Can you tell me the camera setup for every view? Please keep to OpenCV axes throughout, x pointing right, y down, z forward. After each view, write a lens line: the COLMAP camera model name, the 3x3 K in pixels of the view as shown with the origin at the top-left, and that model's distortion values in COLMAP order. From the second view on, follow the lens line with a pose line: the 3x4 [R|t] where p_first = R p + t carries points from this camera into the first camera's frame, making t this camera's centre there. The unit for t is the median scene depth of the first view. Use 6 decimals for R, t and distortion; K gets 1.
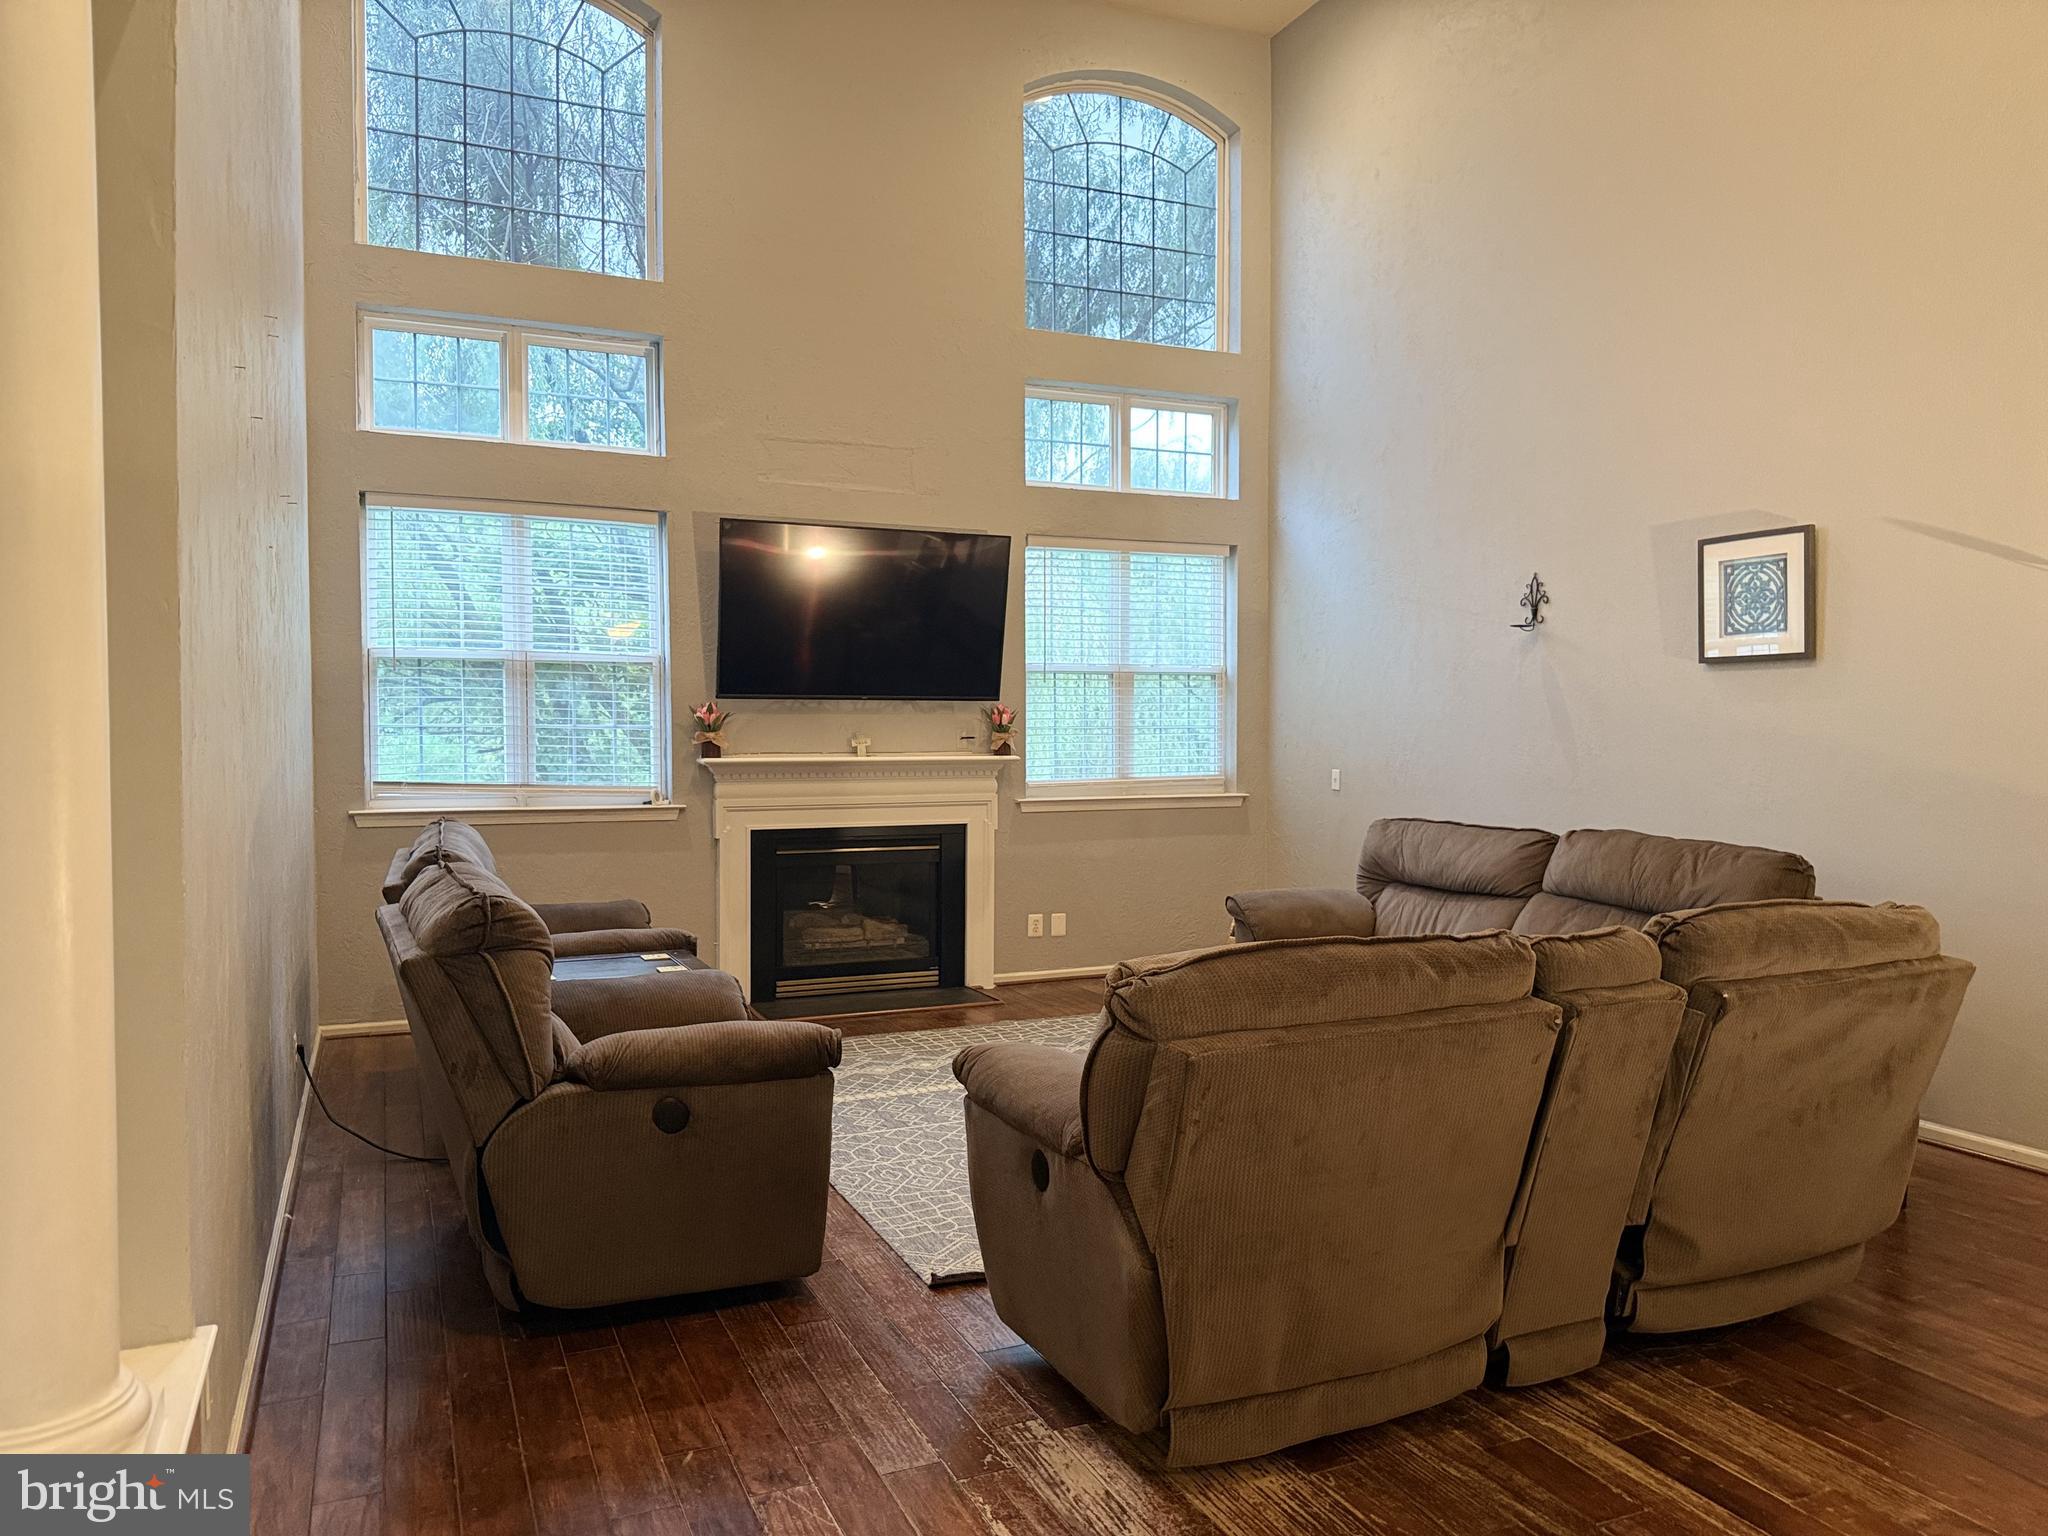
lens RADIAL K [[1449.6, 0, 1019.6], [0, 1449.6, 760.2], [0, 0, 1]] dist [0.034402, -0.015625]
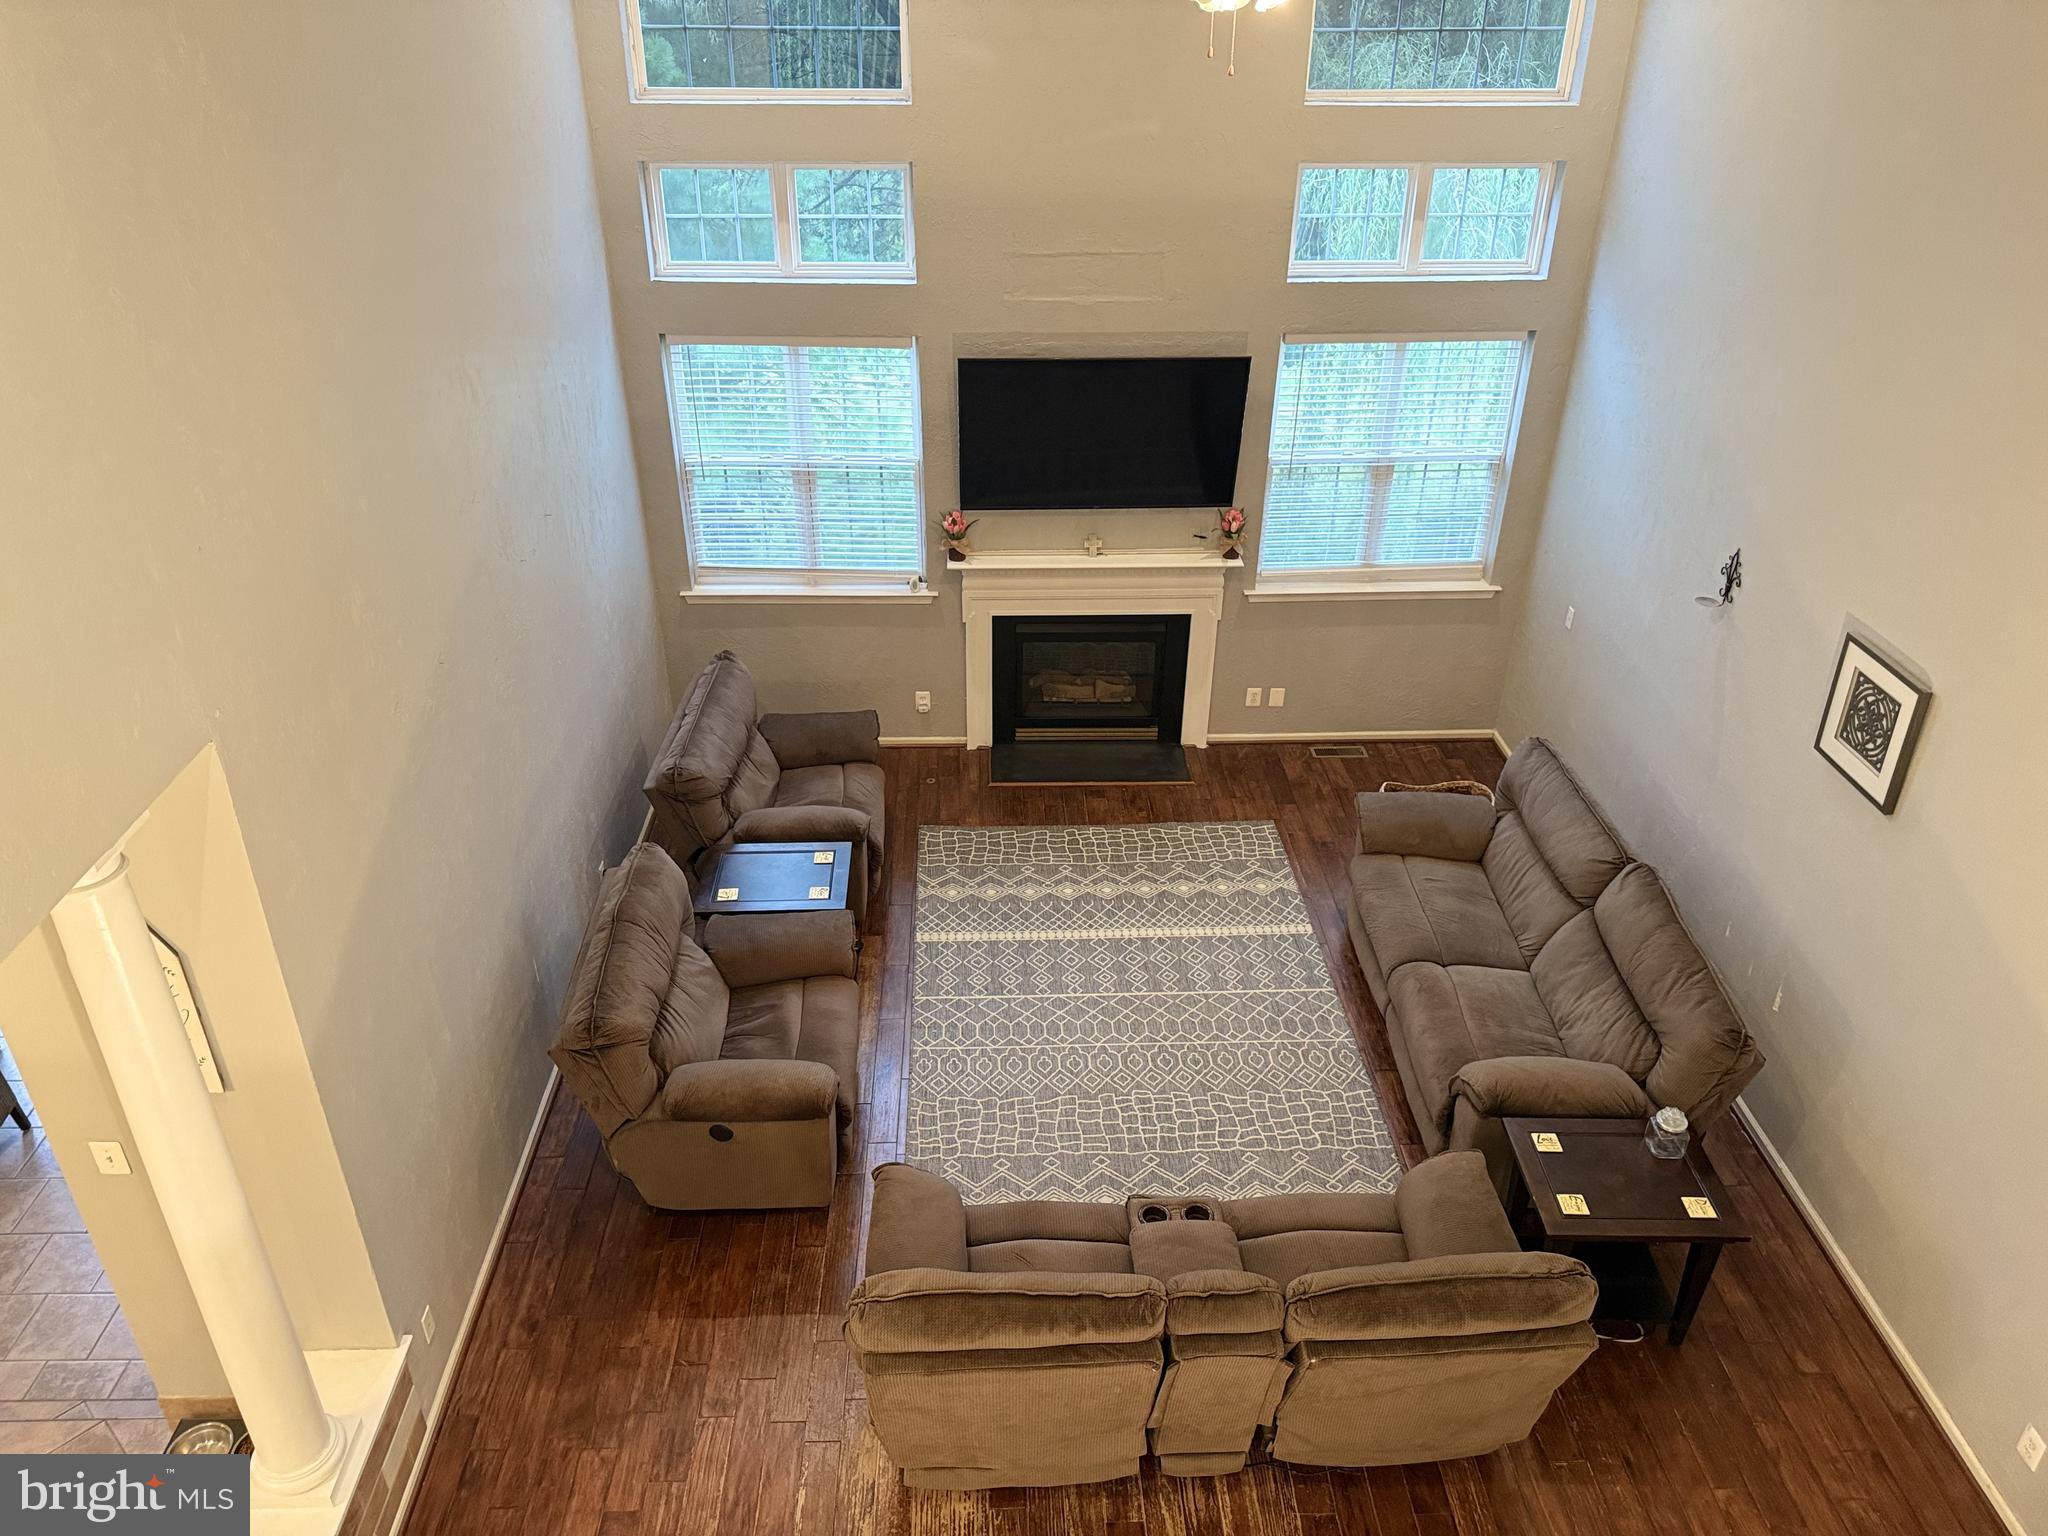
lens RADIAL K [[1449.6, 0, 1016.4], [0, 1449.6, 769.3], [0, 0, 1]] dist [0.034402, -0.015625]
pose [[0.927796, 0.191350, -0.320281, 0.232831], [-0.013852, 0.875535, 0.482956, -0.414478], [0.372831, -0.443648, 0.814969, 0.006782]]
